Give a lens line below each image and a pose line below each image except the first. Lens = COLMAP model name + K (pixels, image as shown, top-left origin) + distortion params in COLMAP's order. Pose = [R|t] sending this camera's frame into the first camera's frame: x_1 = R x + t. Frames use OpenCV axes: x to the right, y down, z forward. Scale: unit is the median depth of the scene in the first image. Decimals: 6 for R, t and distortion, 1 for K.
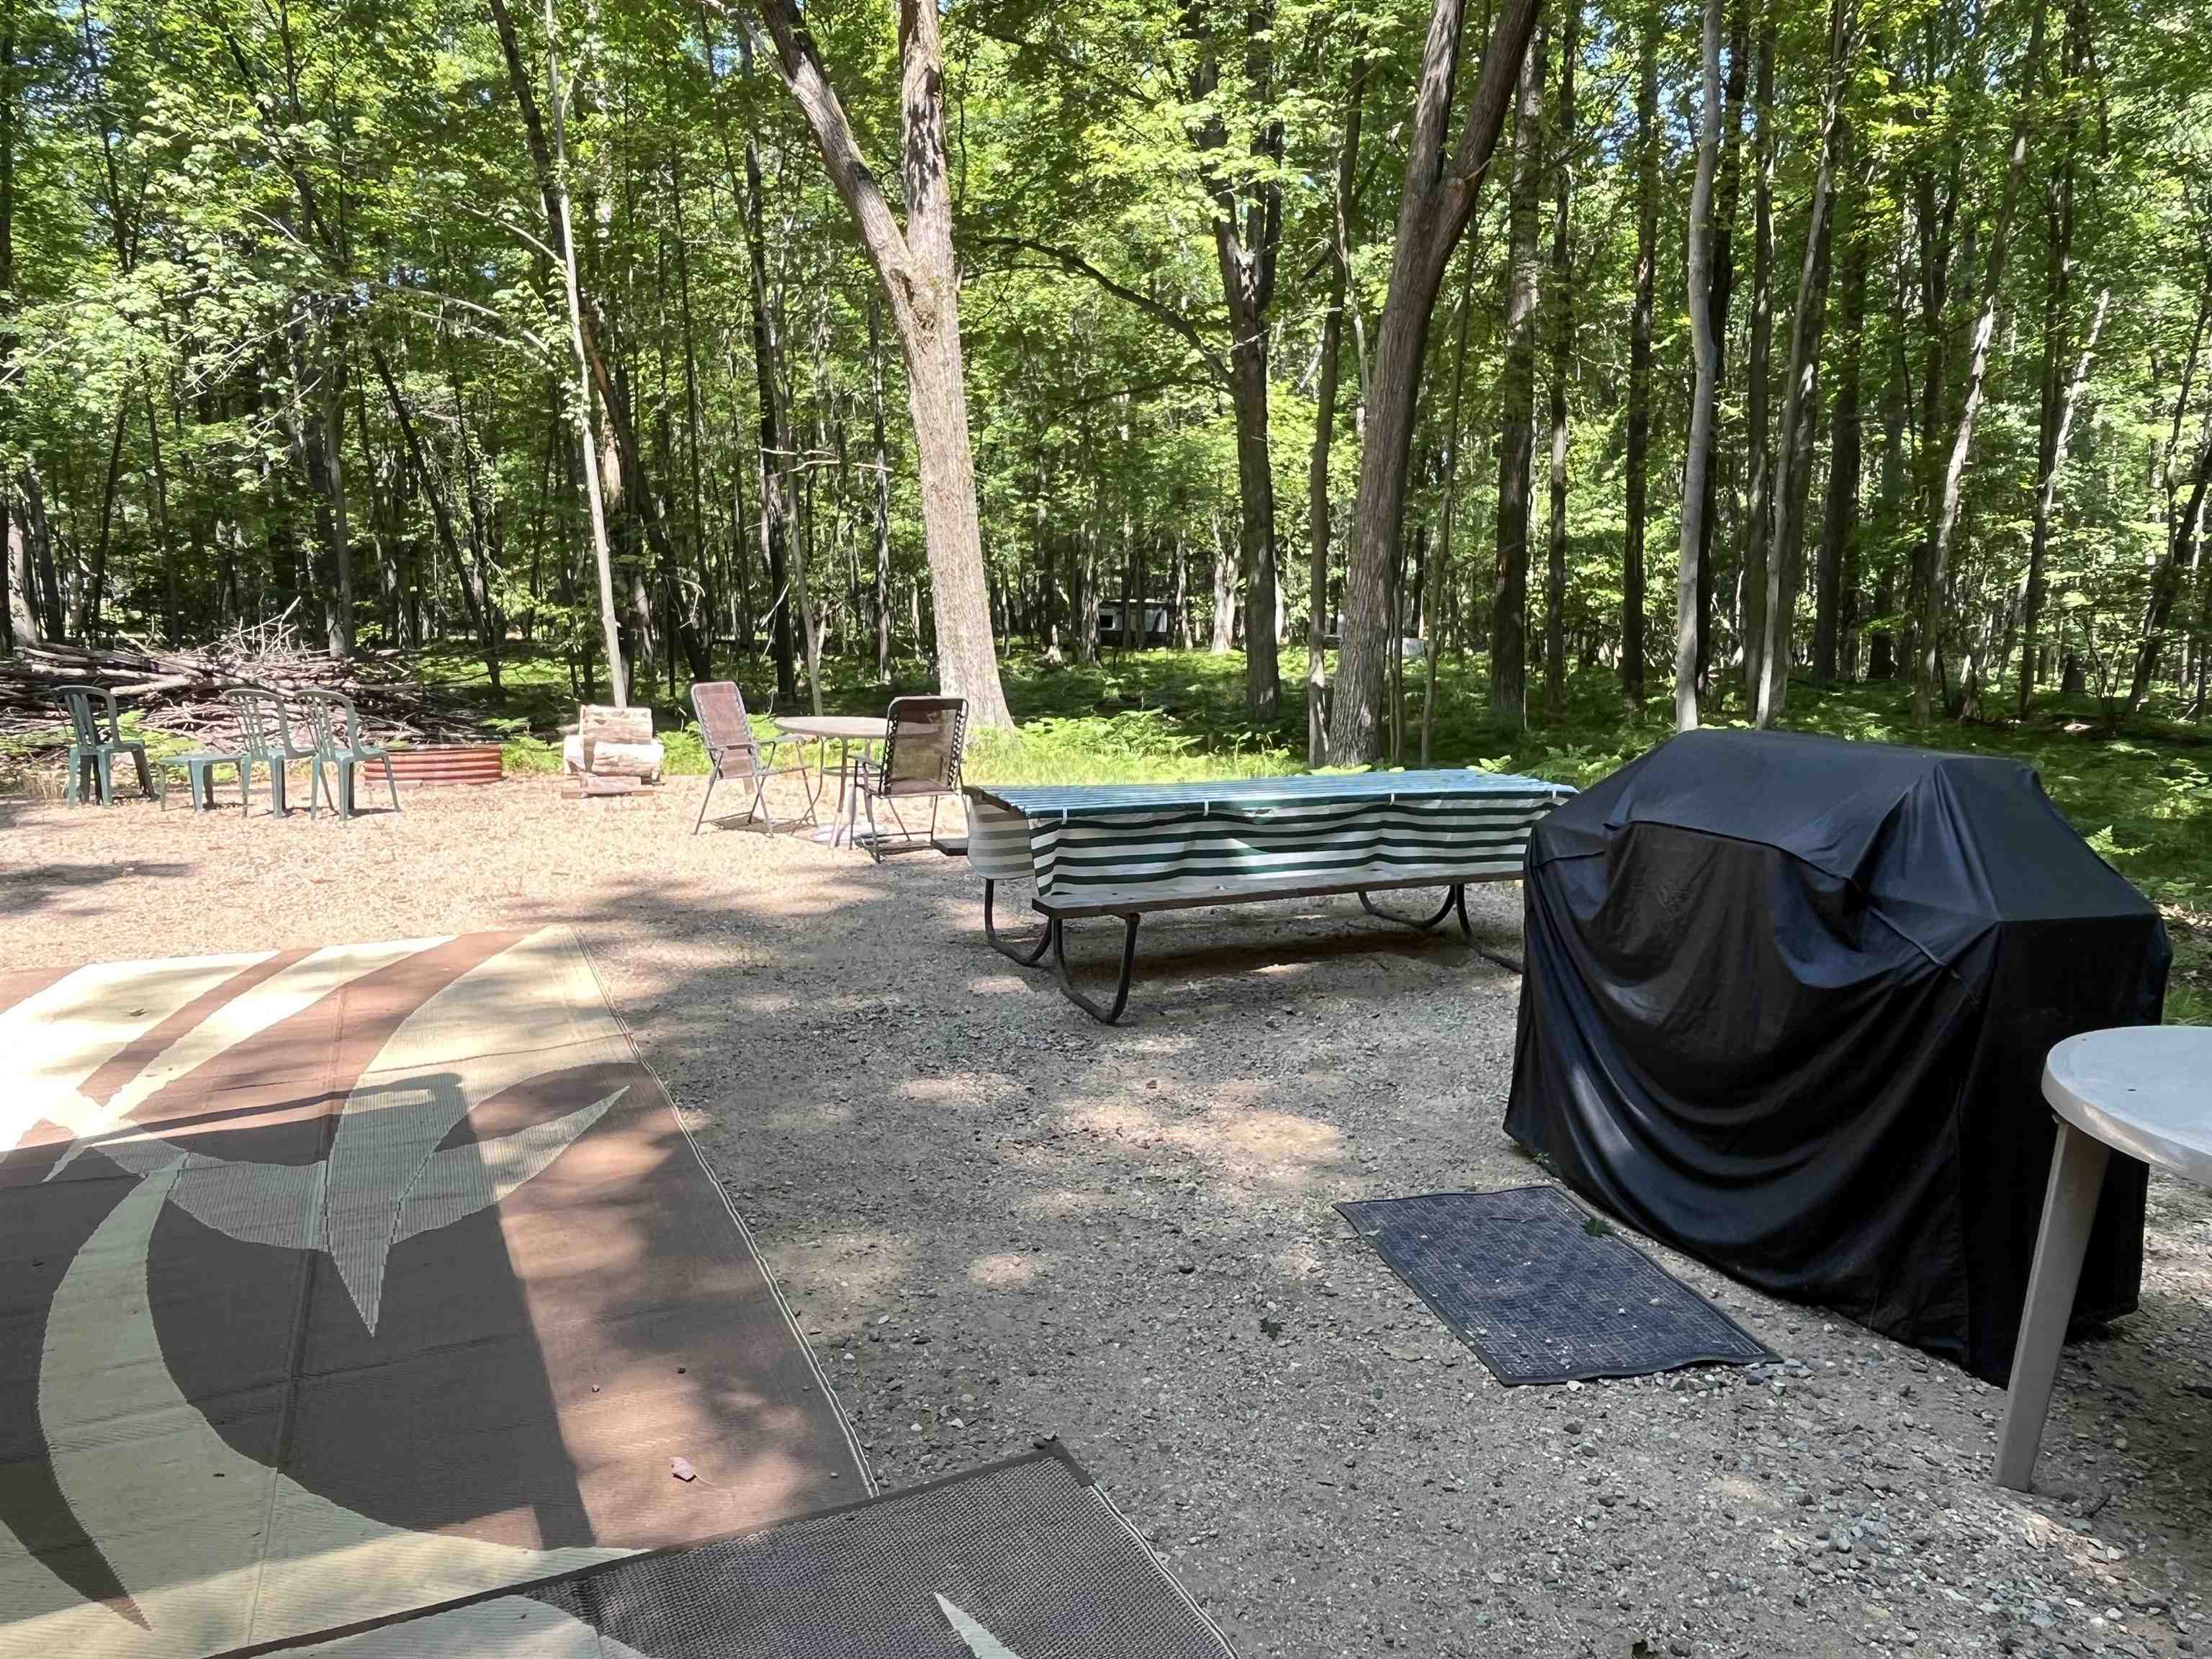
lens RADIAL K [[1541.5, 0, 1106.0], [0, 1541.5, 829.5], [0, 0, 1]] dist [-0.002574, -0.001506]
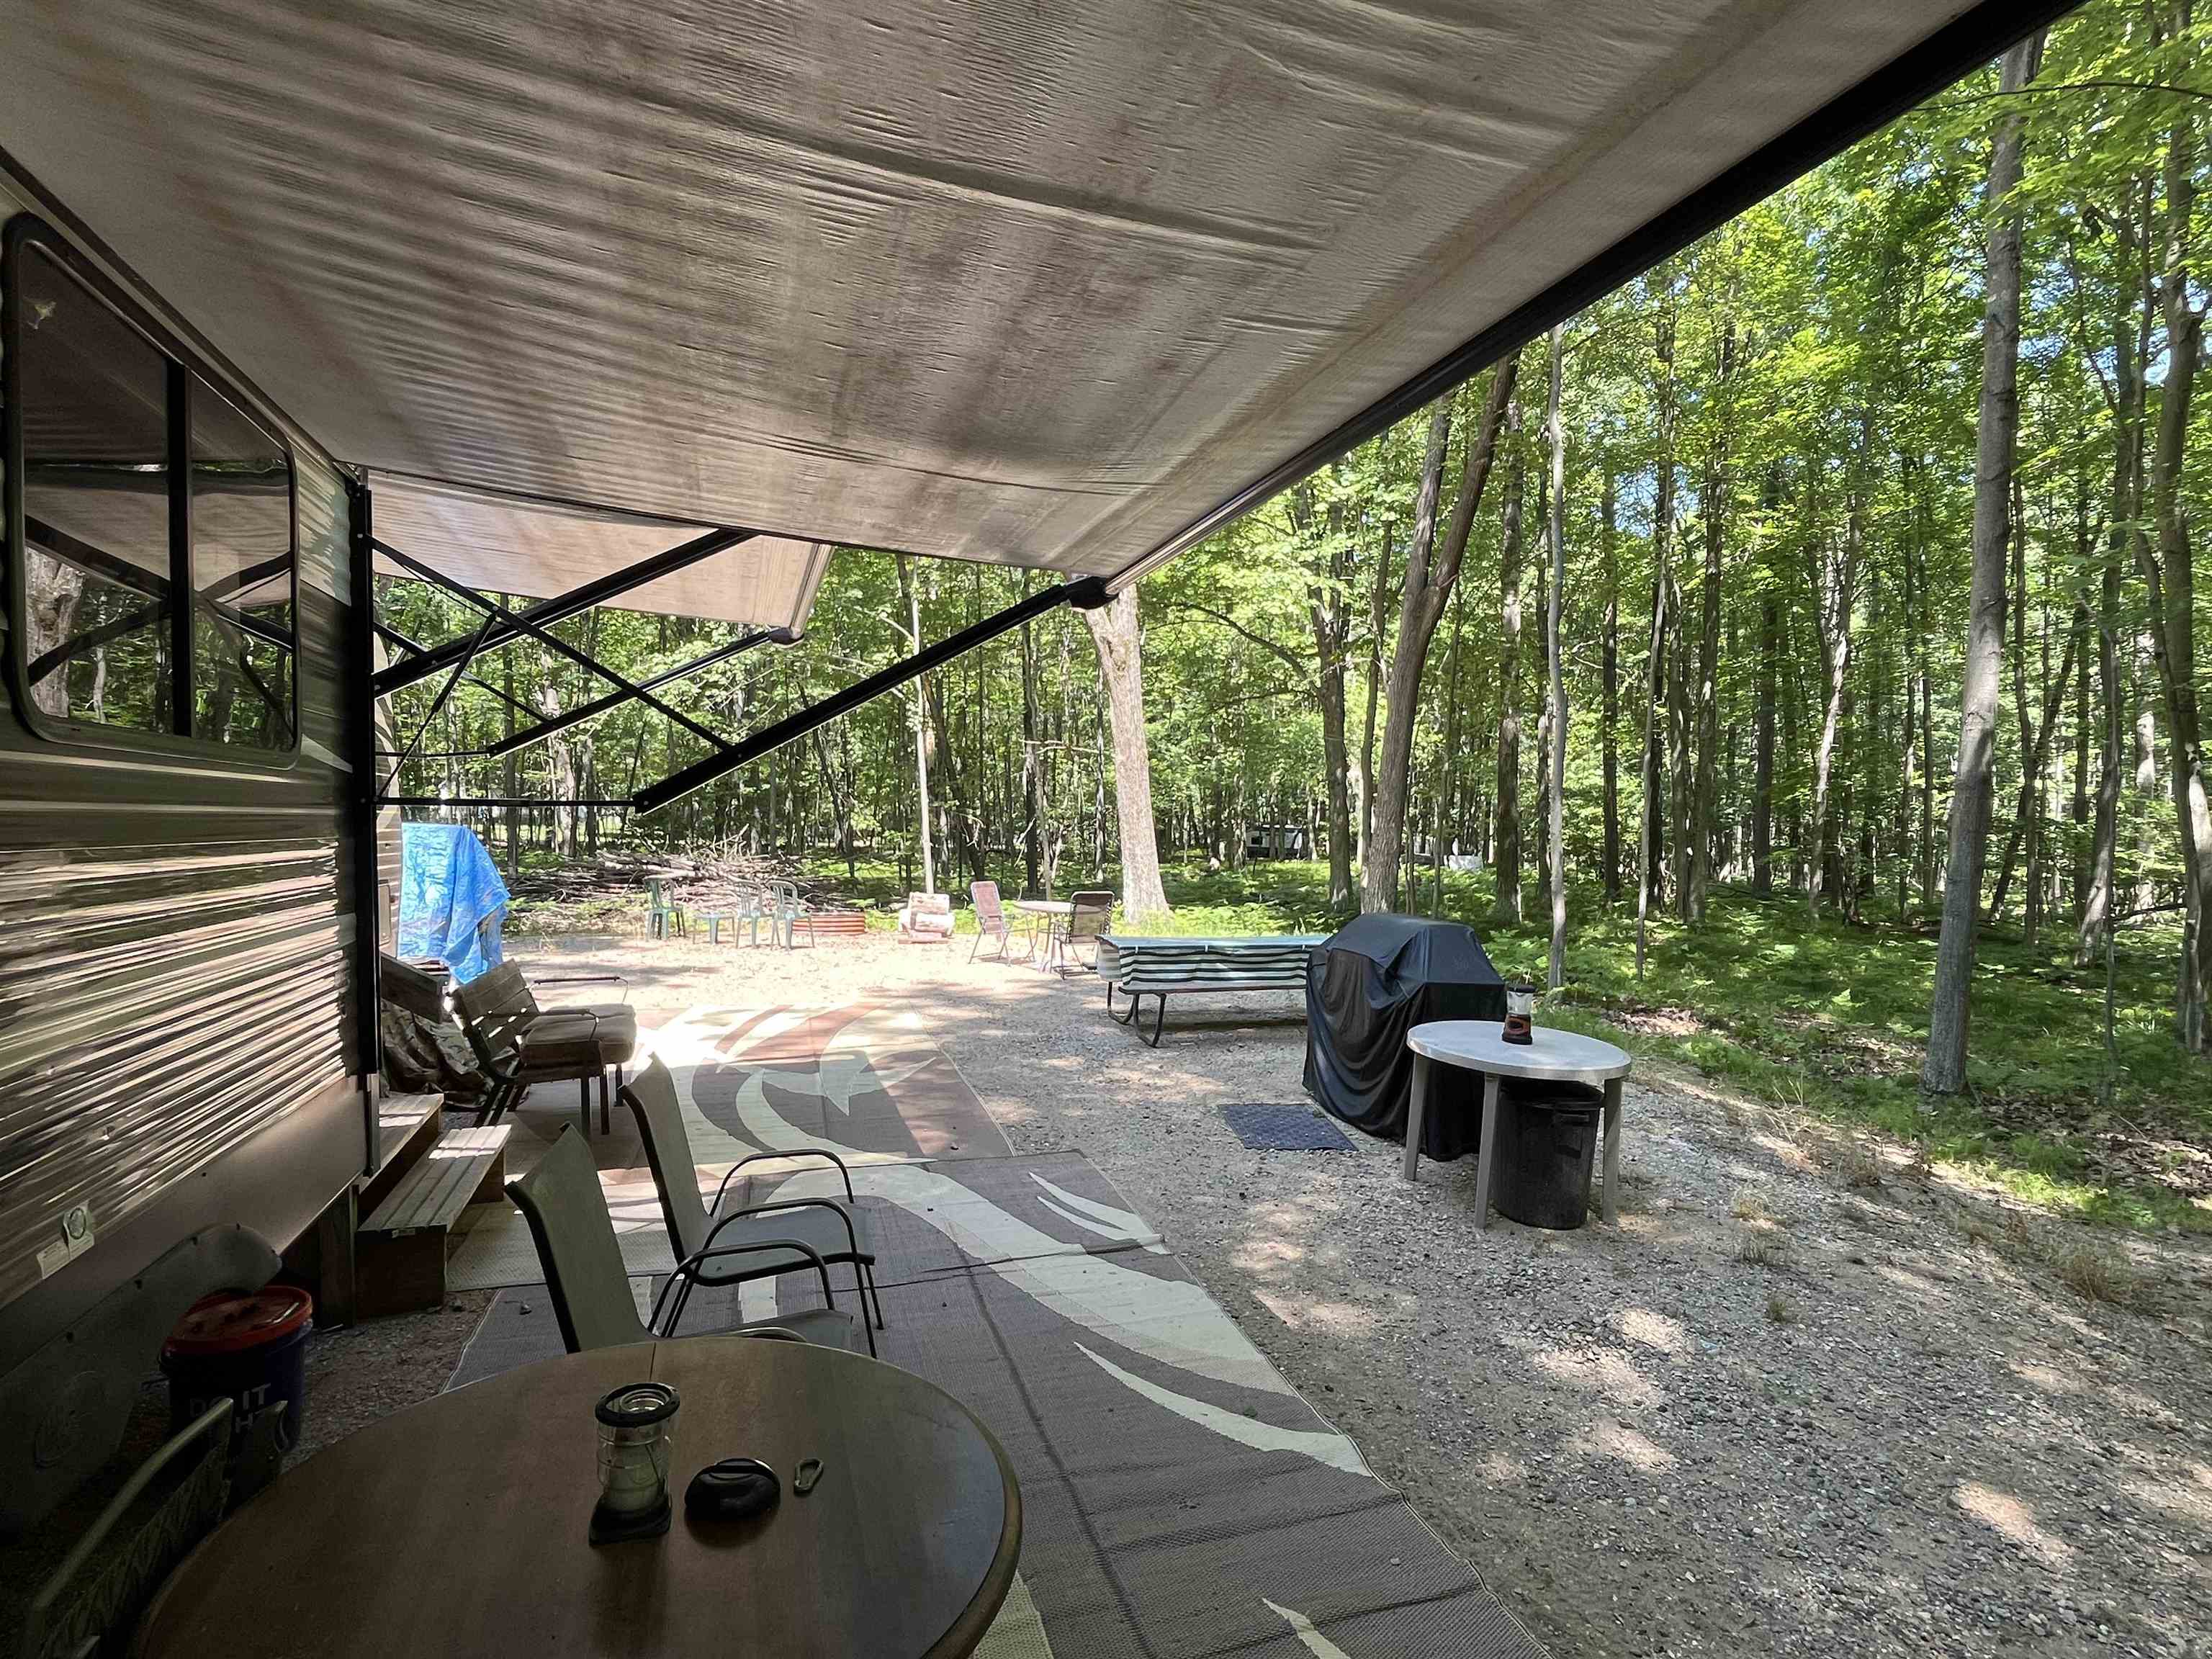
lens RADIAL K [[1166.6, 0, 1106.0], [0, 1166.6, 829.5], [0, 0, 1]] dist [-0.017915, 0.000003]
pose [[0.988806, 0.012618, -0.148670, 0.050428], [-0.033038, 0.990200, -0.135692, 0.014130], [0.145500, 0.139084, 0.979533, -0.183348]]
